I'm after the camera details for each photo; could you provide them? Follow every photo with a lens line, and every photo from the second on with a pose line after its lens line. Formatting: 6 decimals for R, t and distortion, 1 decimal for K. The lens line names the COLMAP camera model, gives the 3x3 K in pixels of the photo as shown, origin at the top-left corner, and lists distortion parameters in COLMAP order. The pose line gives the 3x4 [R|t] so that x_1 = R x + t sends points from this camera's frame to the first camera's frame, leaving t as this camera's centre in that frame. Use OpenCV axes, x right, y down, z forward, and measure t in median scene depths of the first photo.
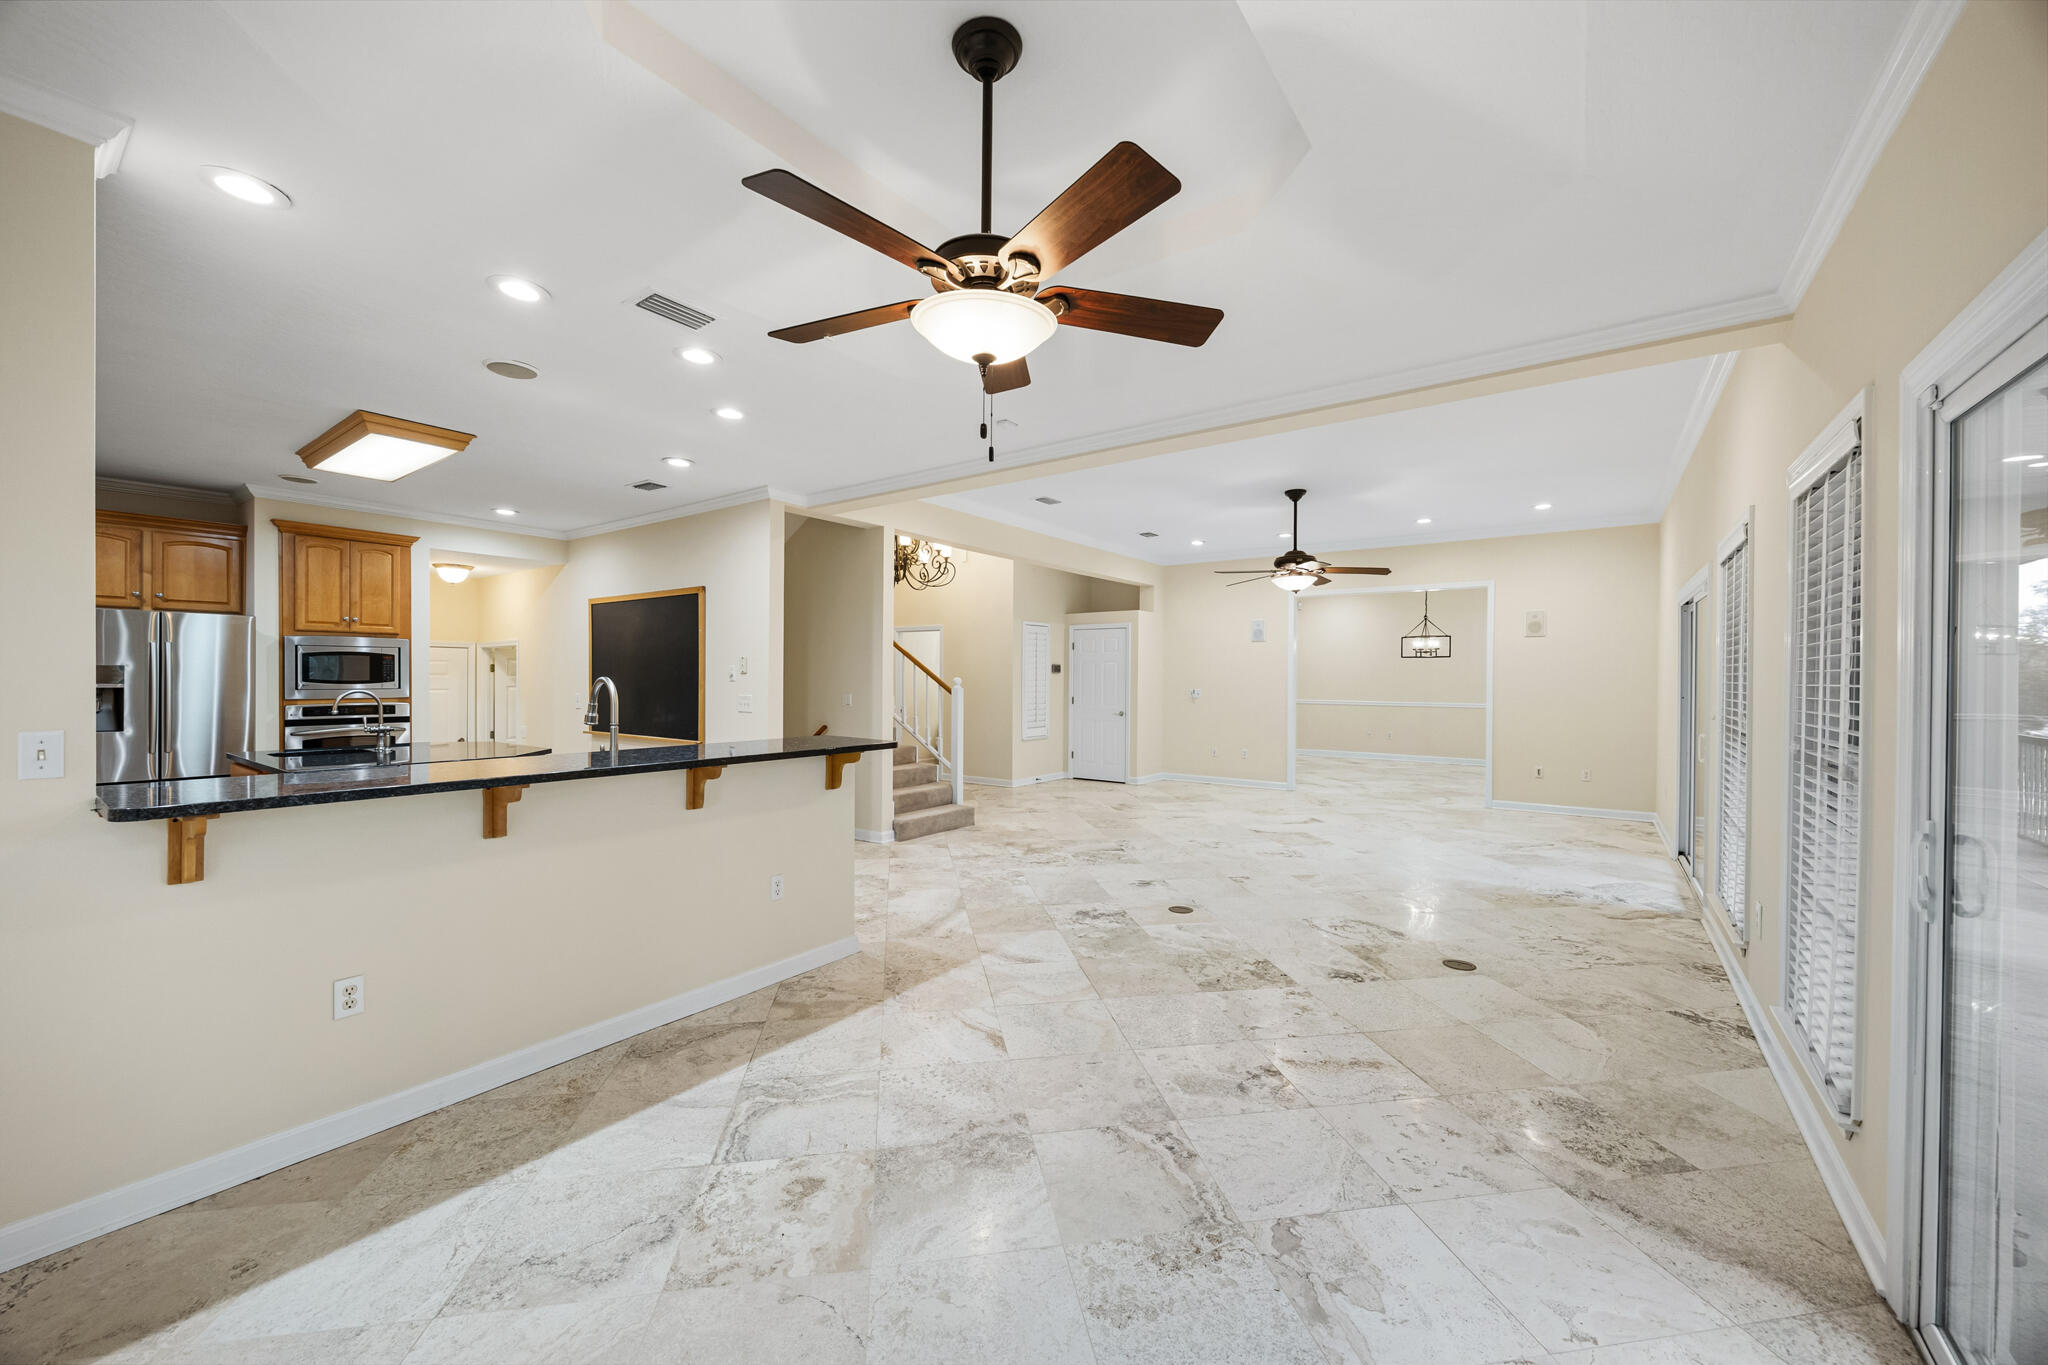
lens RADIAL K [[798.9, 0, 1024.6], [0, 798.9, 686.3], [0, 0, 1]] dist [-0.006593, 0.000155]
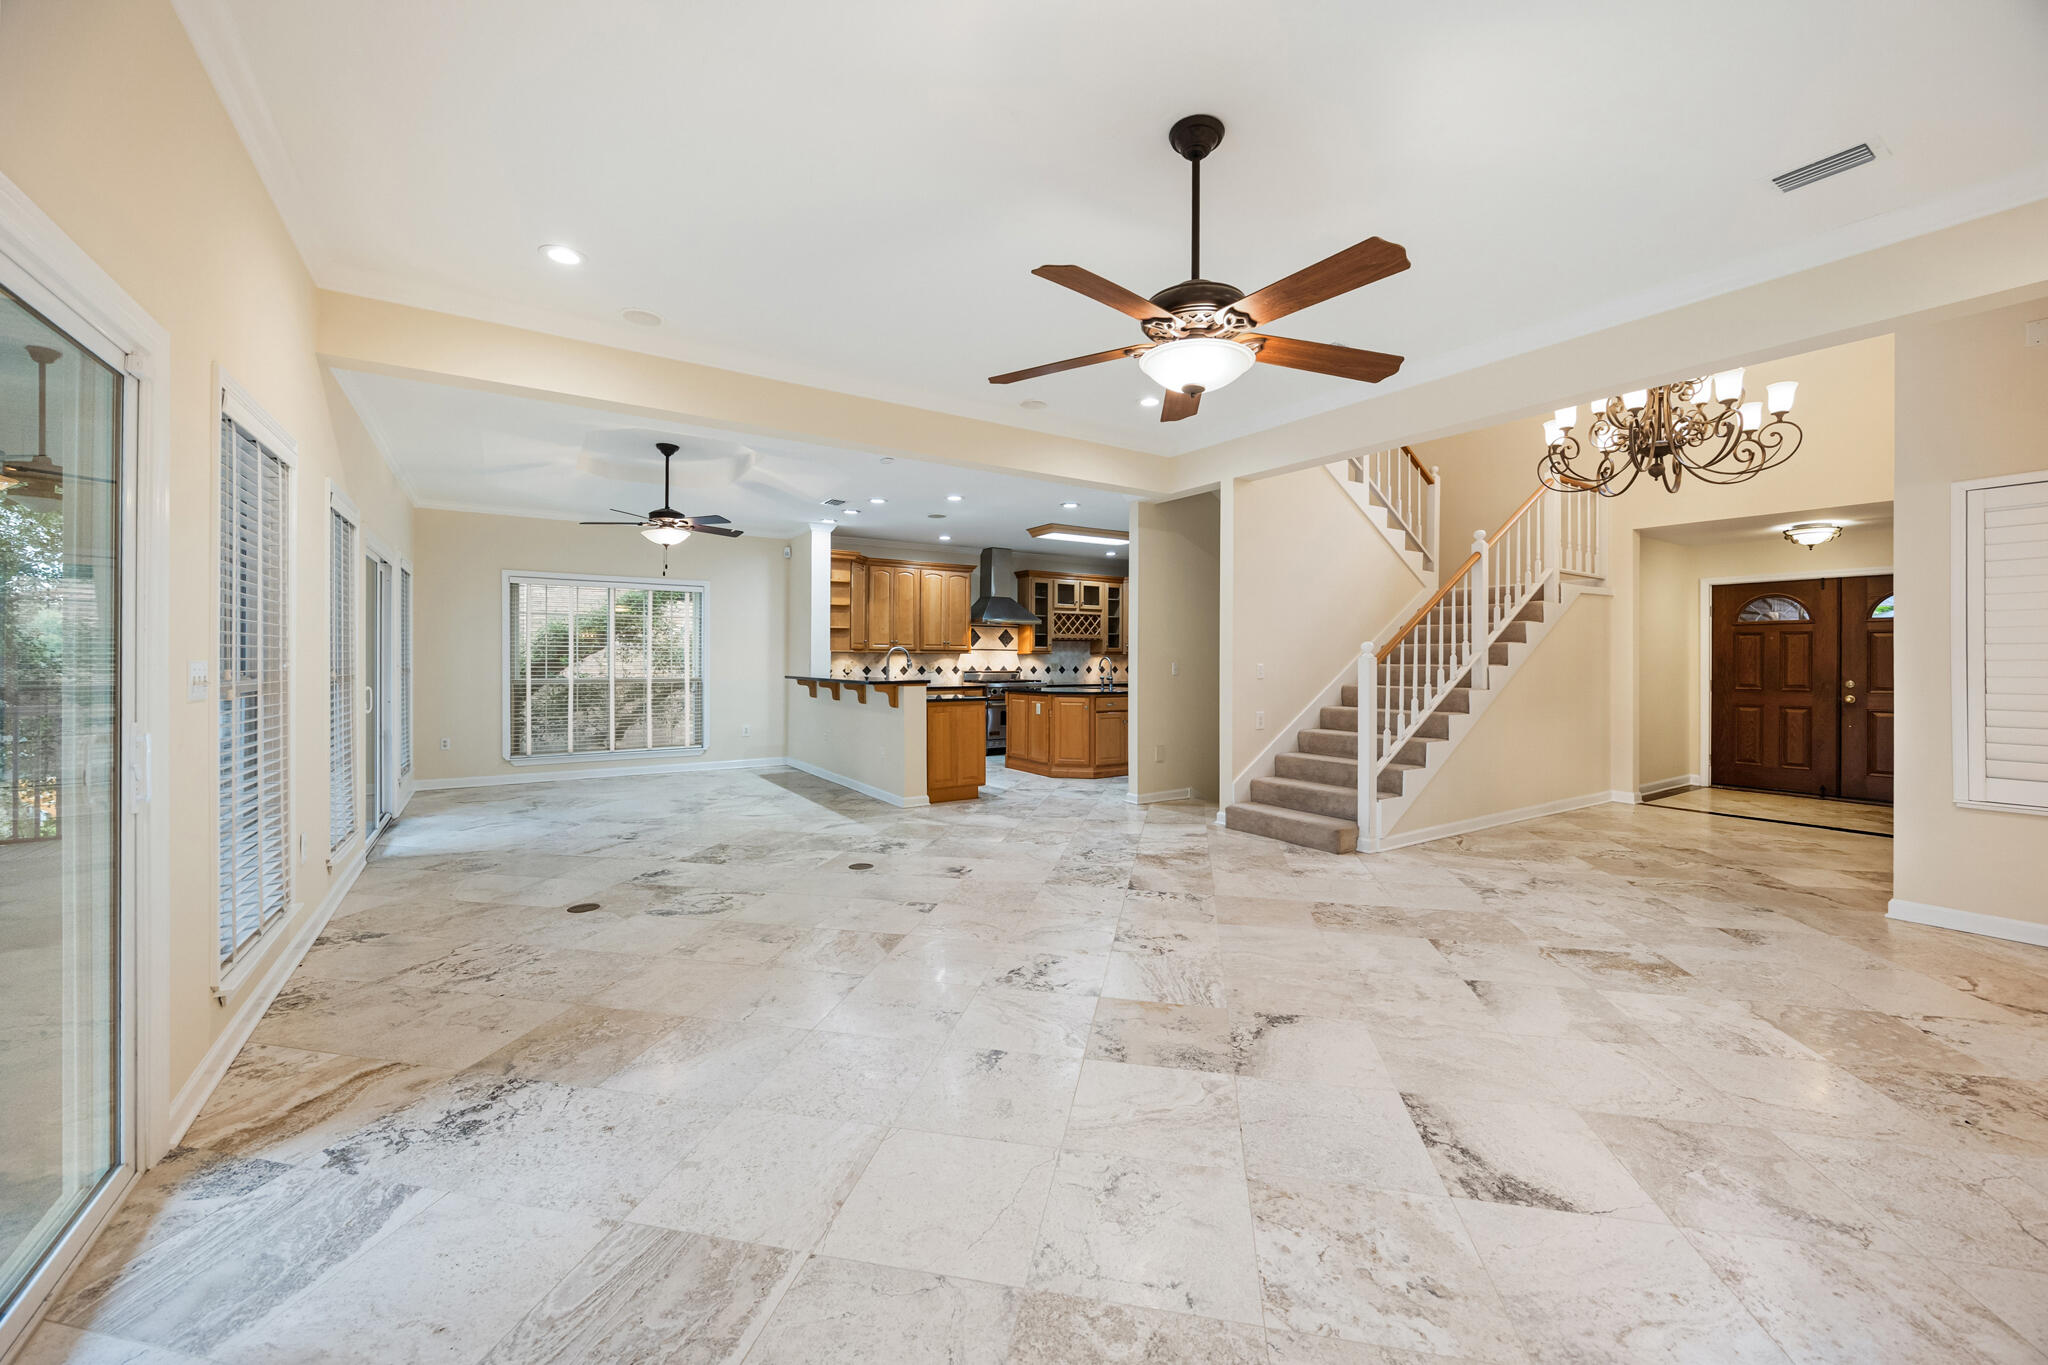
lens RADIAL K [[798.9, 0, 1037.1], [0, 798.9, 661.7], [0, 0, 1]] dist [-0.006593, 0.000155]
pose [[-0.359889, -0.003072, -0.932990, 0.866816], [-0.016329, 0.999862, 0.003007, 0.009259], [0.932852, 0.016317, -0.359889, 1.276536]]
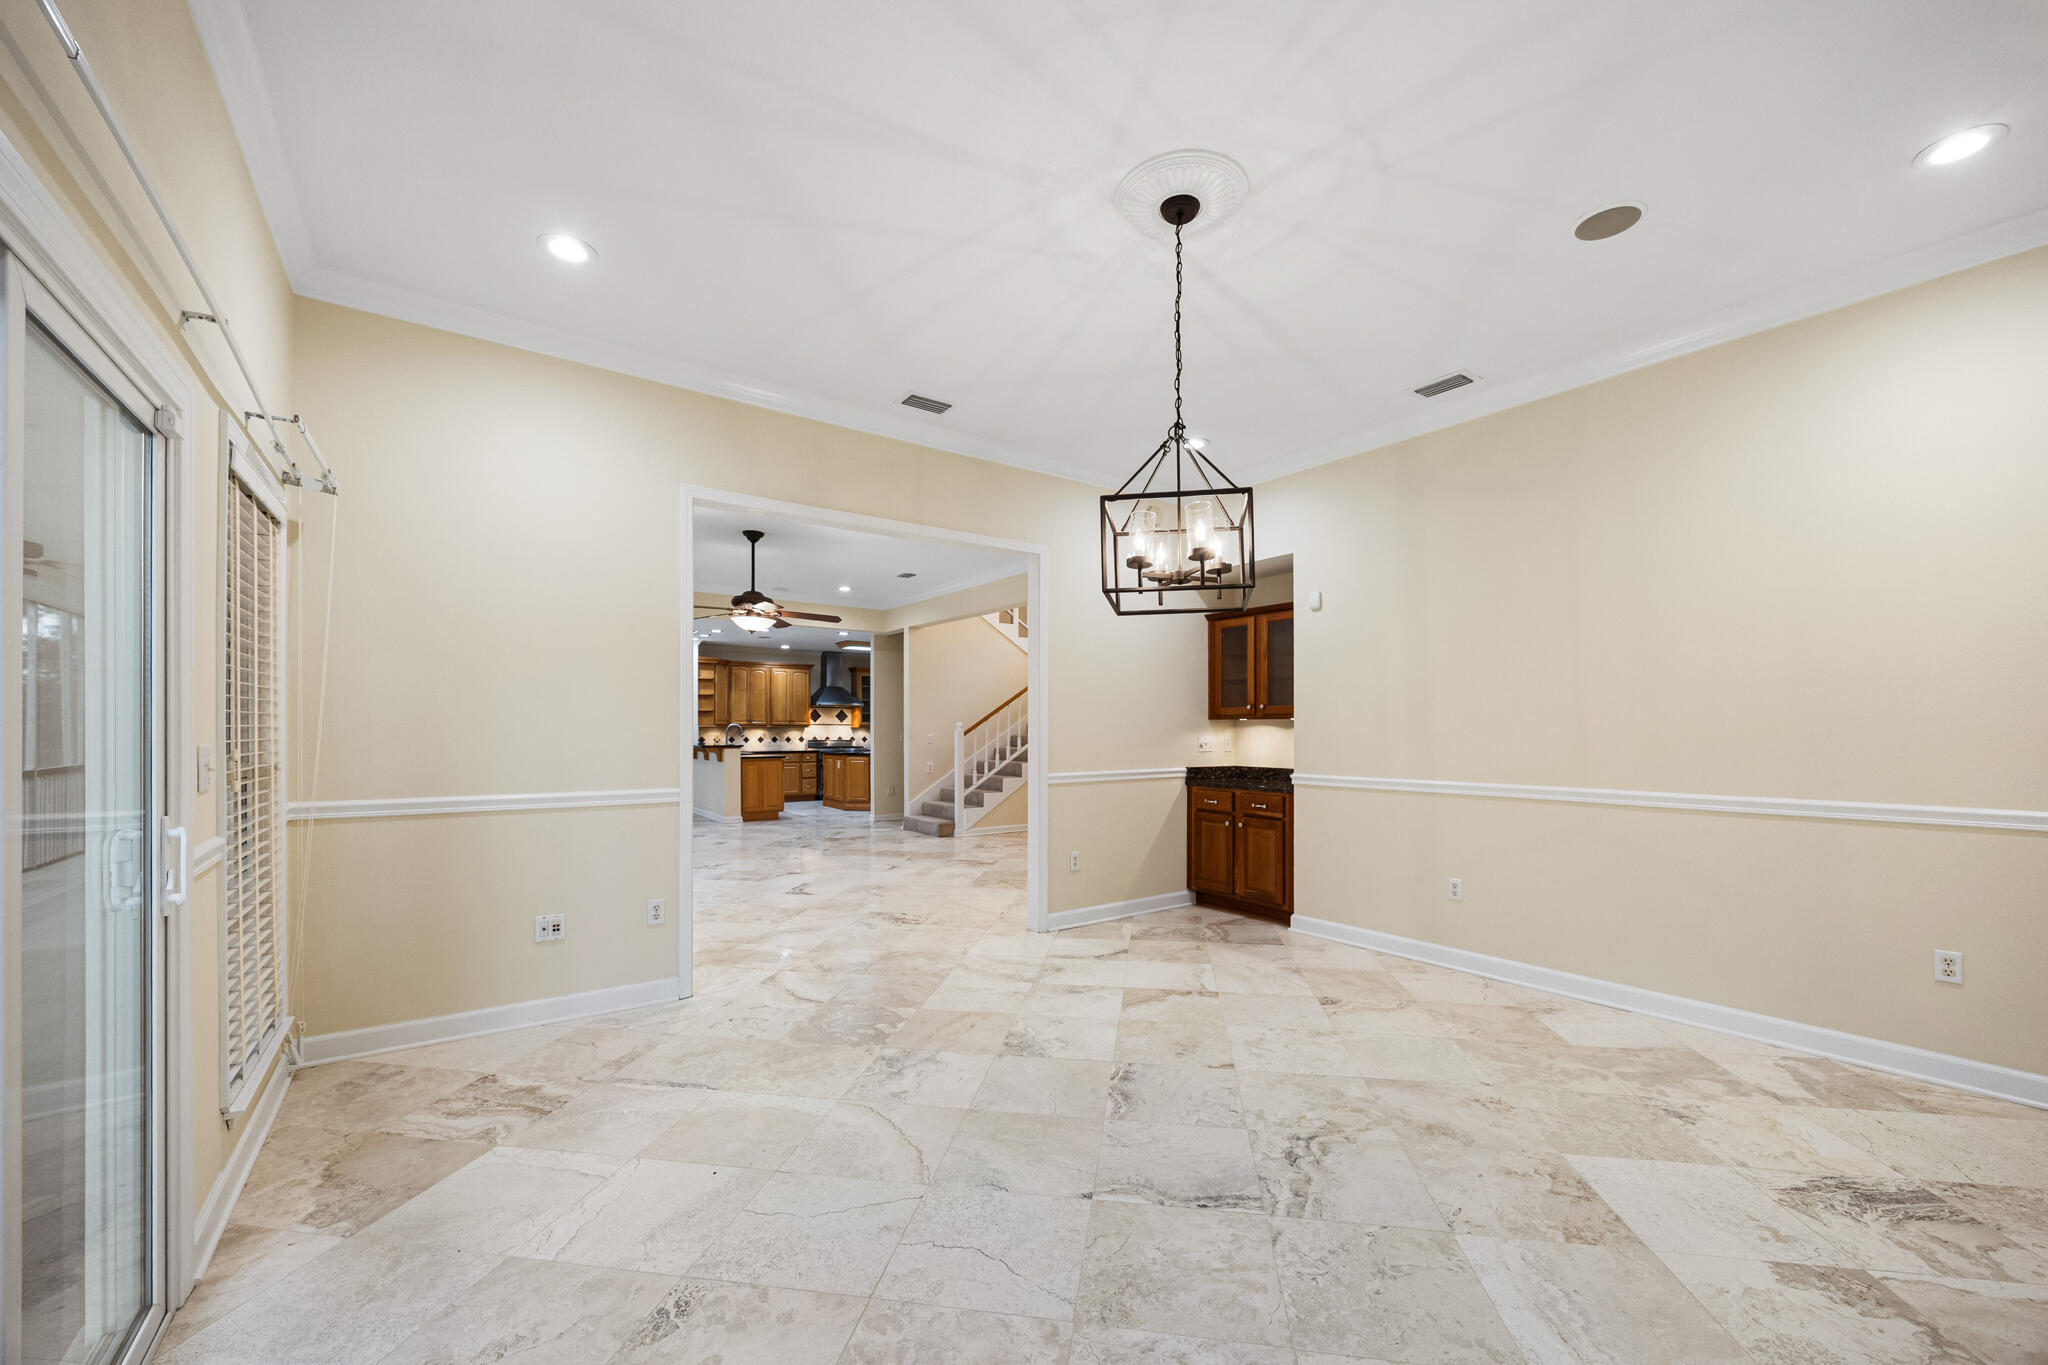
lens RADIAL K [[798.9, 0, 1086.8], [0, 798.9, 729.9], [0, 0, 1]] dist [-0.006593, 0.000155]
pose [[-0.273853, -0.004255, -0.961762, 1.436760], [-0.016042, 0.999871, 0.000144, -0.008217], [0.961638, 0.015468, -0.273886, 2.022973]]
